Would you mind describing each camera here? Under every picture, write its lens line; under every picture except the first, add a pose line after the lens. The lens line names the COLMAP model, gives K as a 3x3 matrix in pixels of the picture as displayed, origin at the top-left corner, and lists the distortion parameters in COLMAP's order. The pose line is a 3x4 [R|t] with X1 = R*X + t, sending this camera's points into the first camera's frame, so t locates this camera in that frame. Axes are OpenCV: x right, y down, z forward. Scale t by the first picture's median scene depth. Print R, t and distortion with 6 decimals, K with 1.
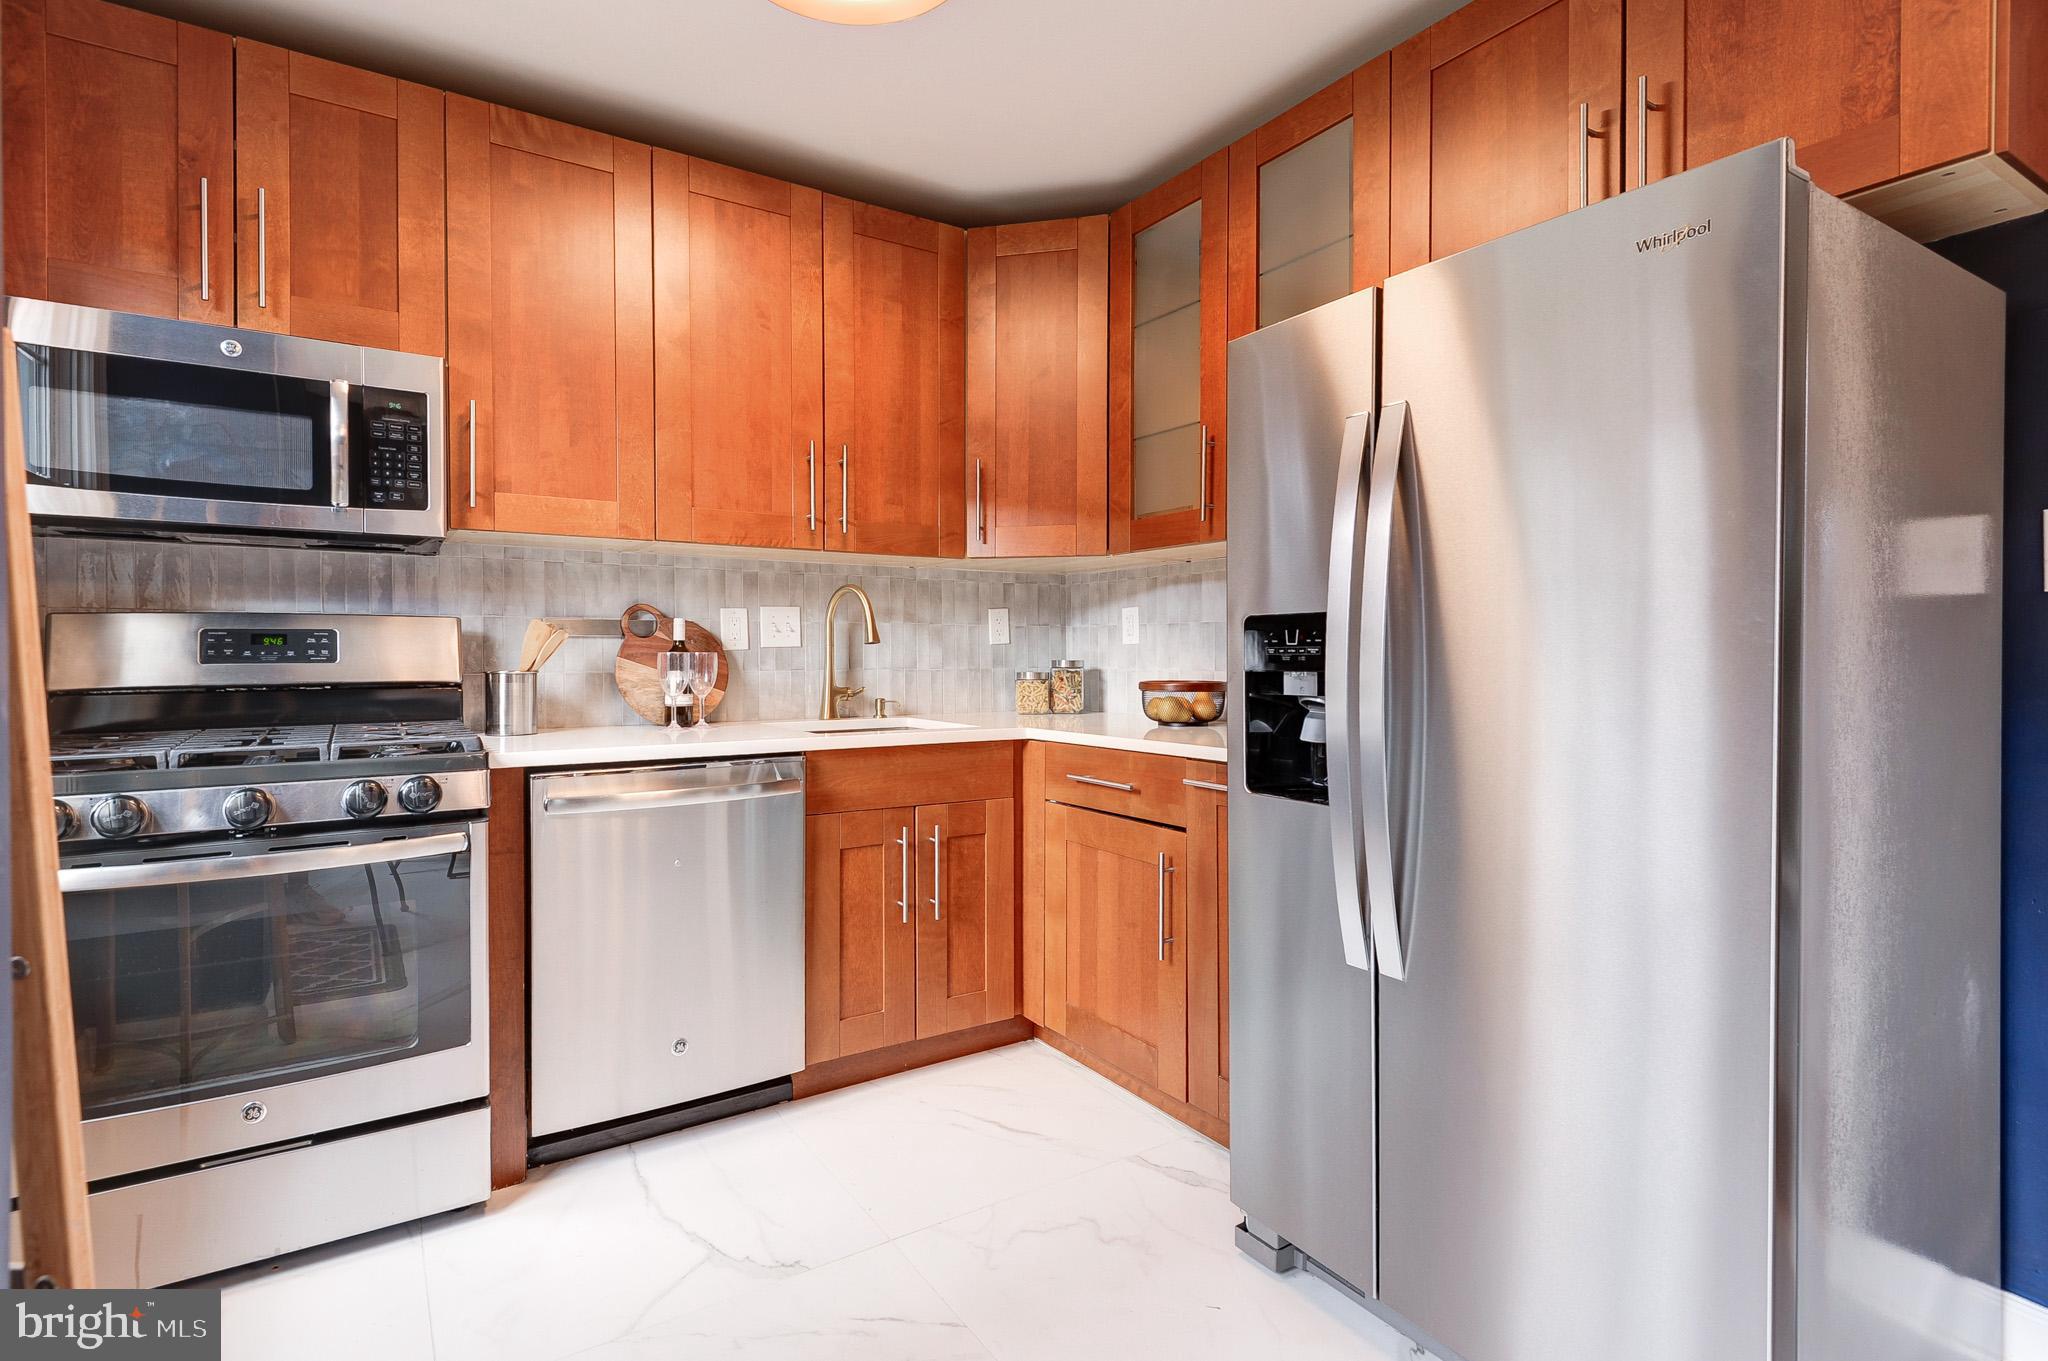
lens RADIAL K [[973.8, 0, 964.4], [0, 973.8, 660.9], [0, 0, 1]] dist [0.041492, -0.025926]
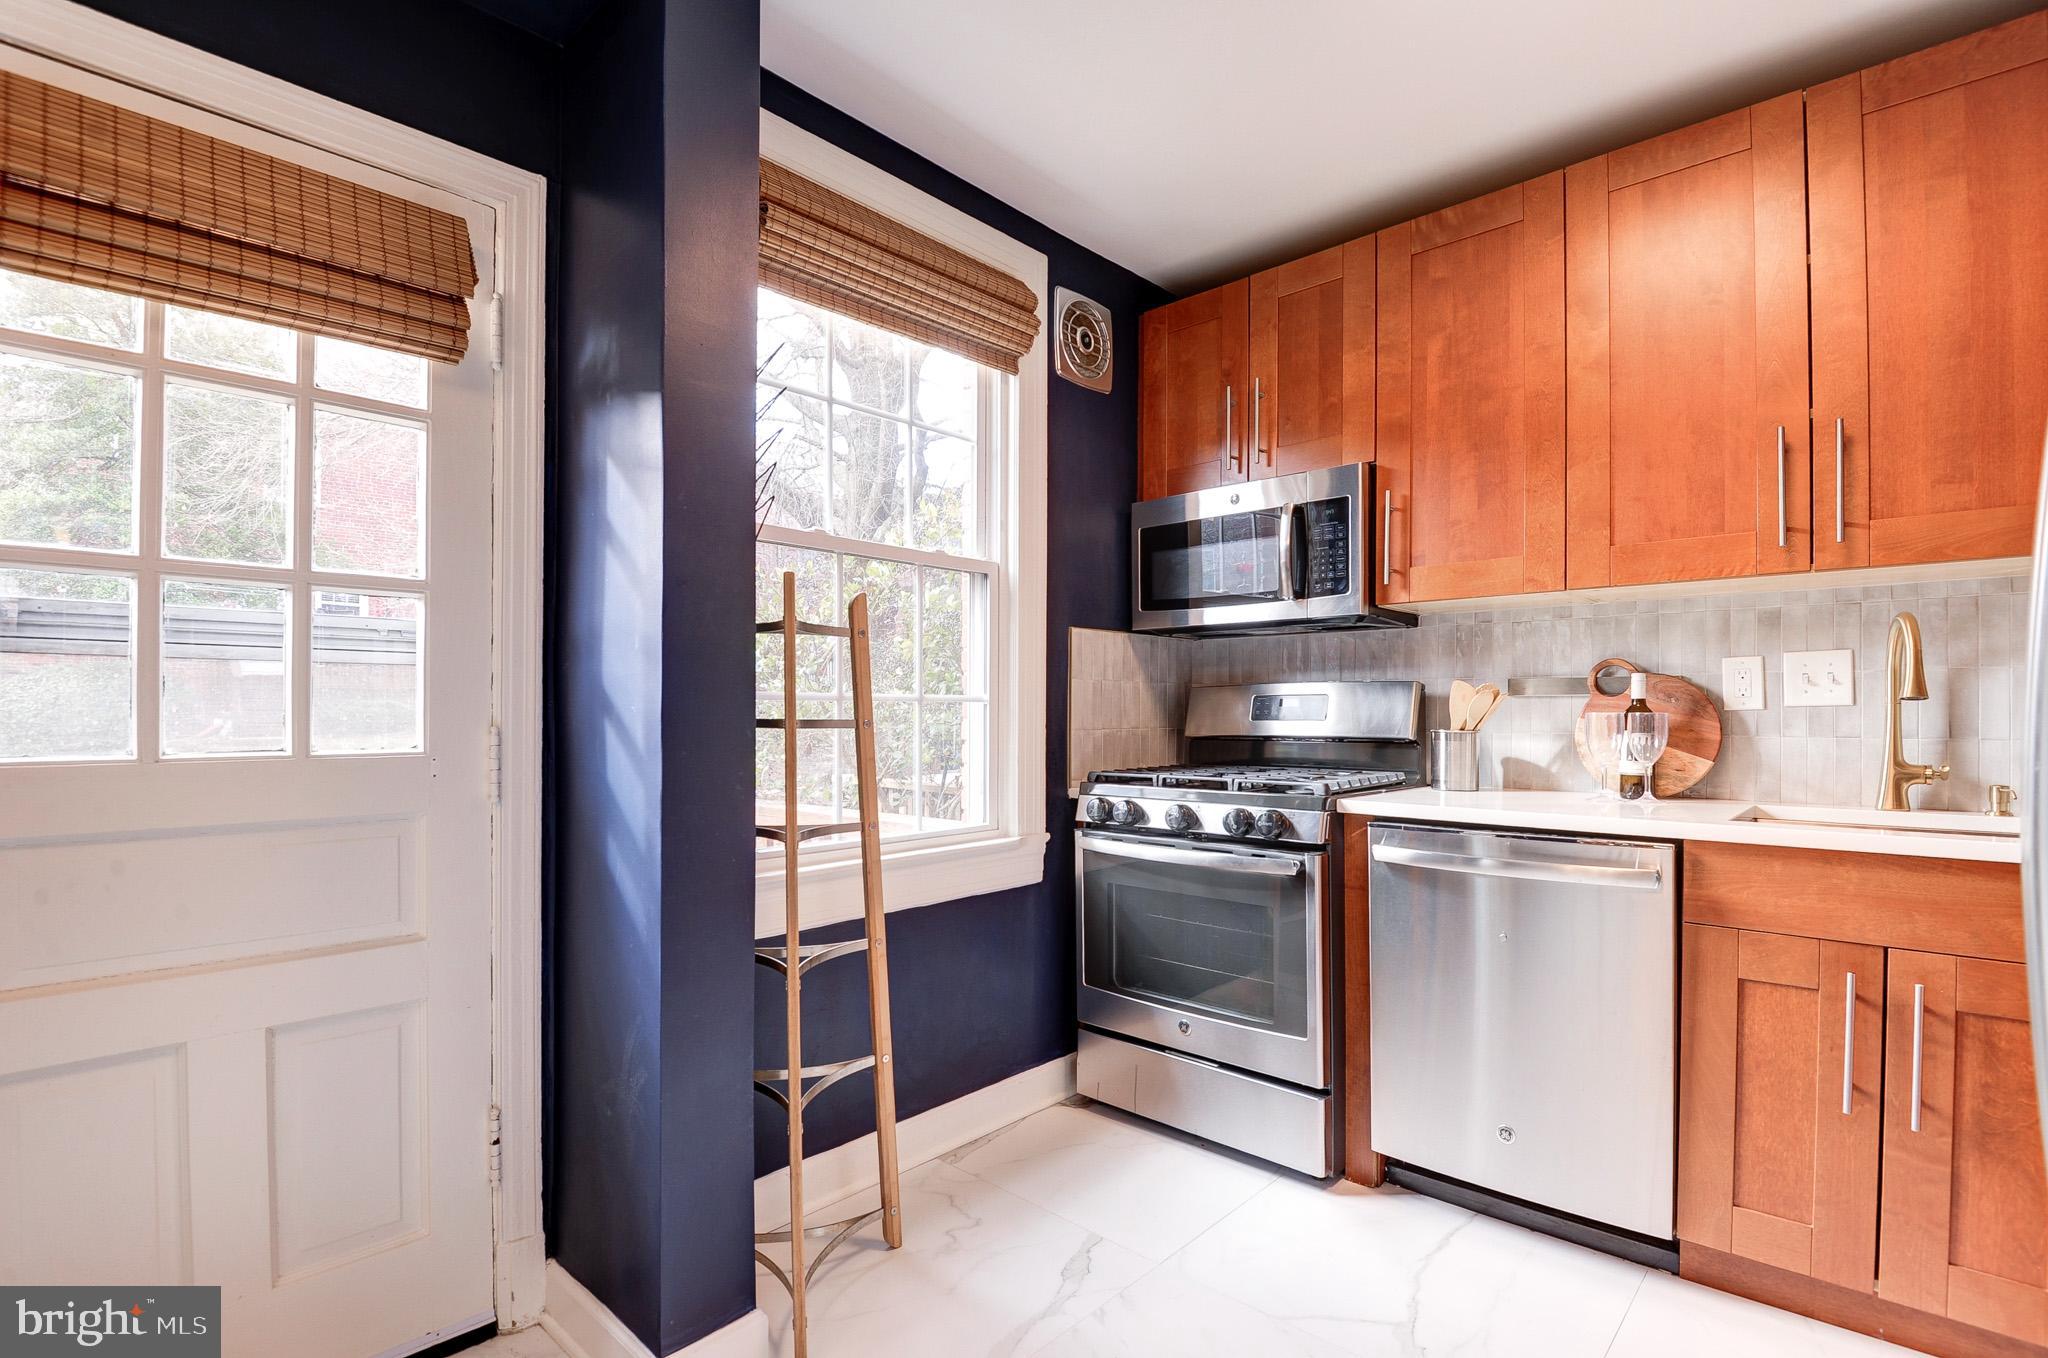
lens RADIAL K [[963.6, 0, 1024.3], [0, 963.6, 712.0], [0, 0, 1]] dist [0.002373, -0.020236]
pose [[0.261971, -0.001505, -0.965075, 0.412927], [-0.010730, 0.999932, -0.004472, 0.000292], [0.965016, 0.011527, 0.261937, 0.273651]]
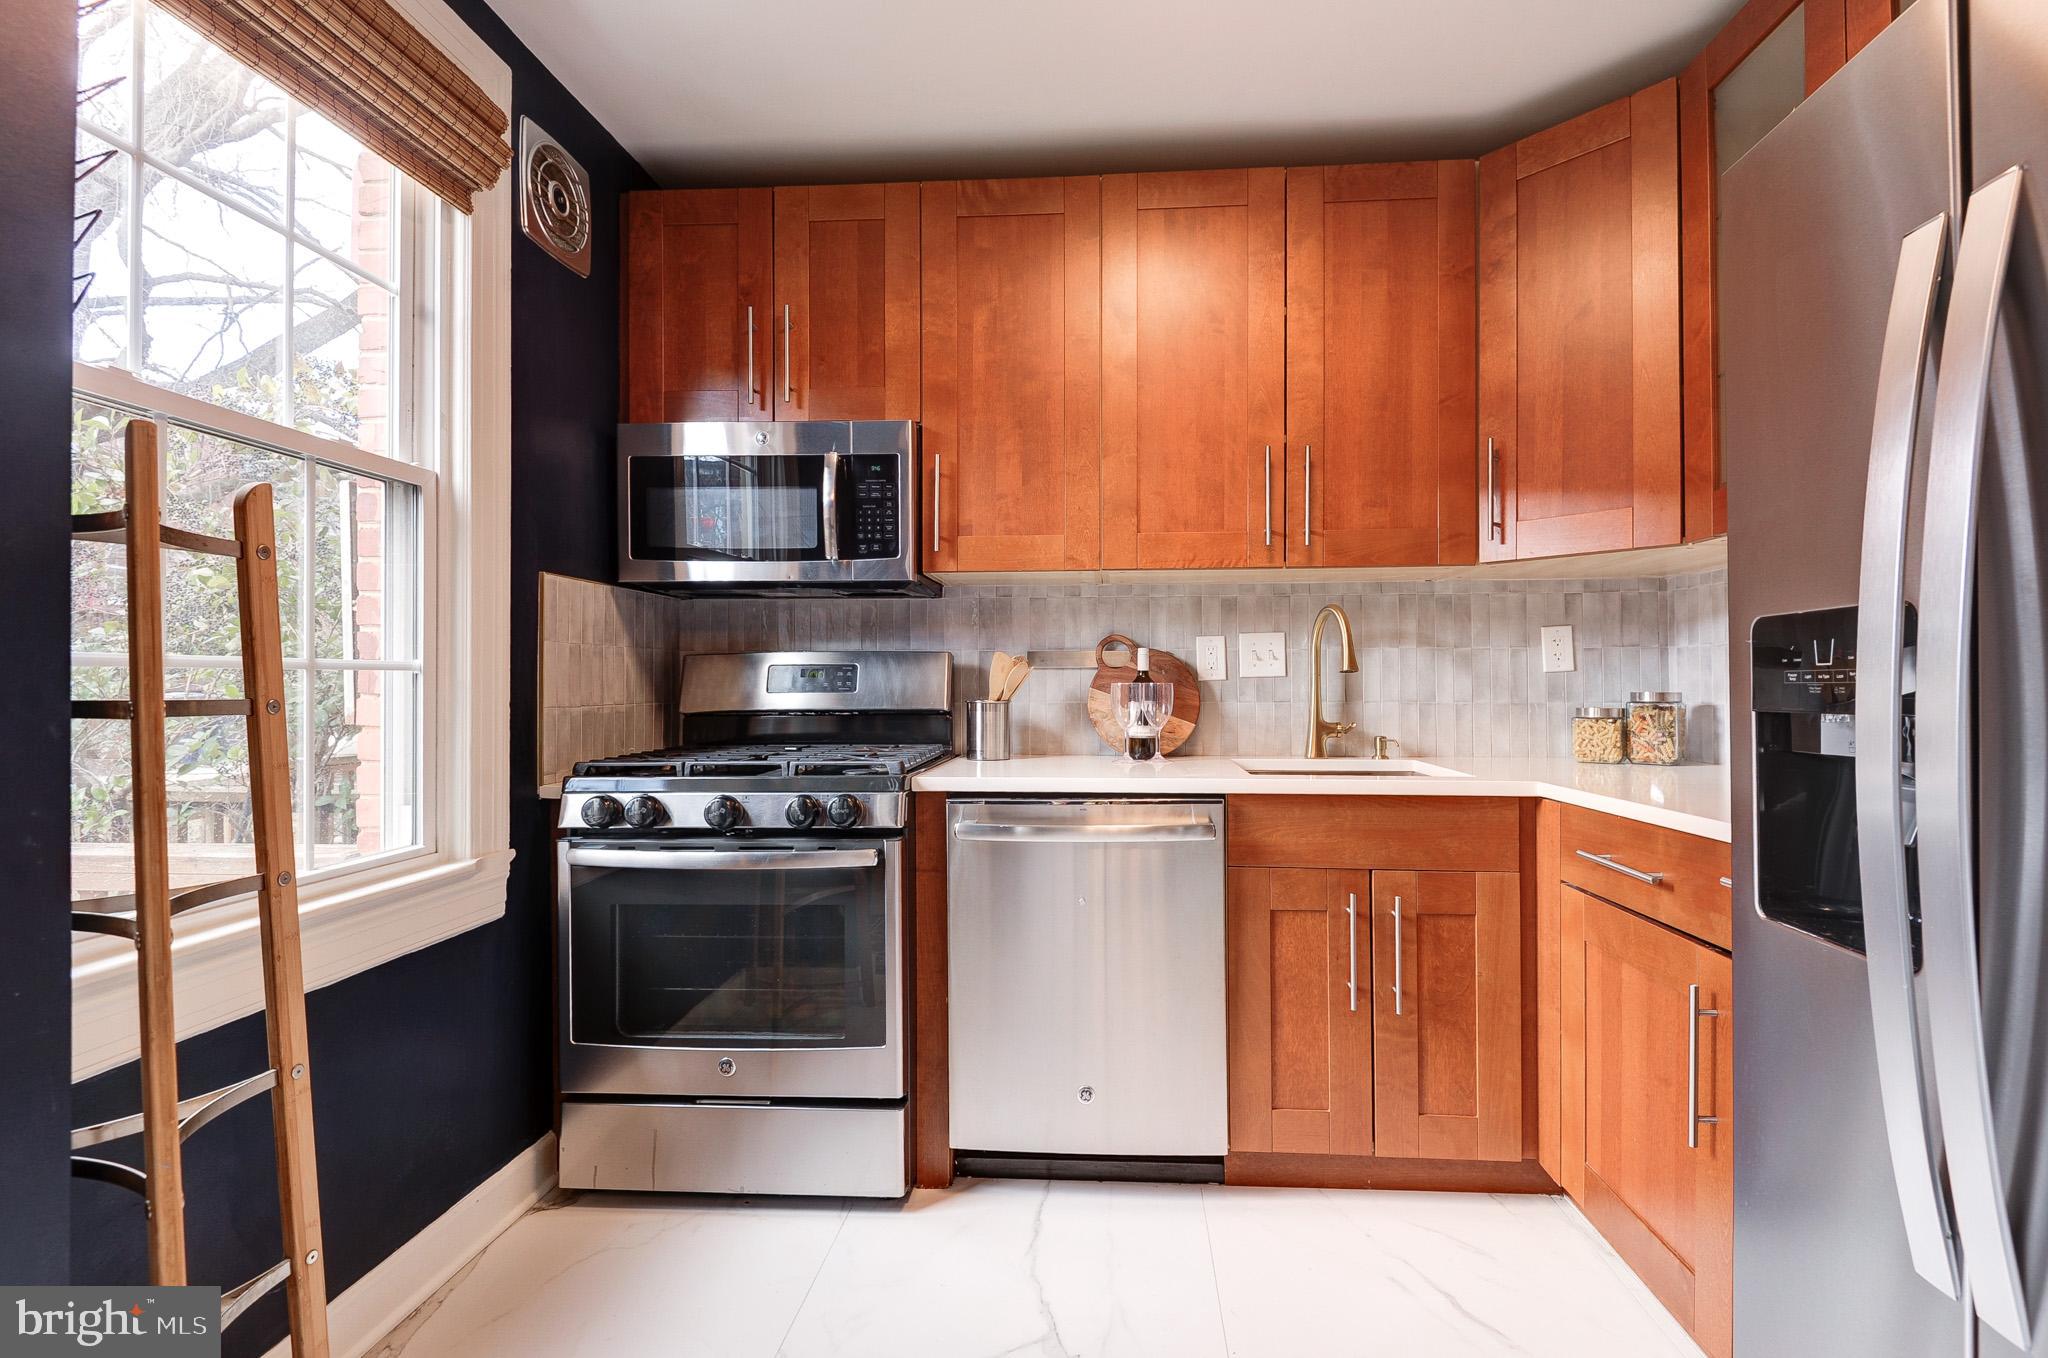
lens RADIAL K [[932.3, 0, 1062.4], [0, 932.3, 678.1], [0, 0, 1]] dist [0.038183, -0.038450]
pose [[0.819281, -0.005392, -0.573366, 0.189883], [-0.002811, 0.999906, -0.013420, -0.000816], [0.573385, 0.012607, 0.819189, 0.202804]]
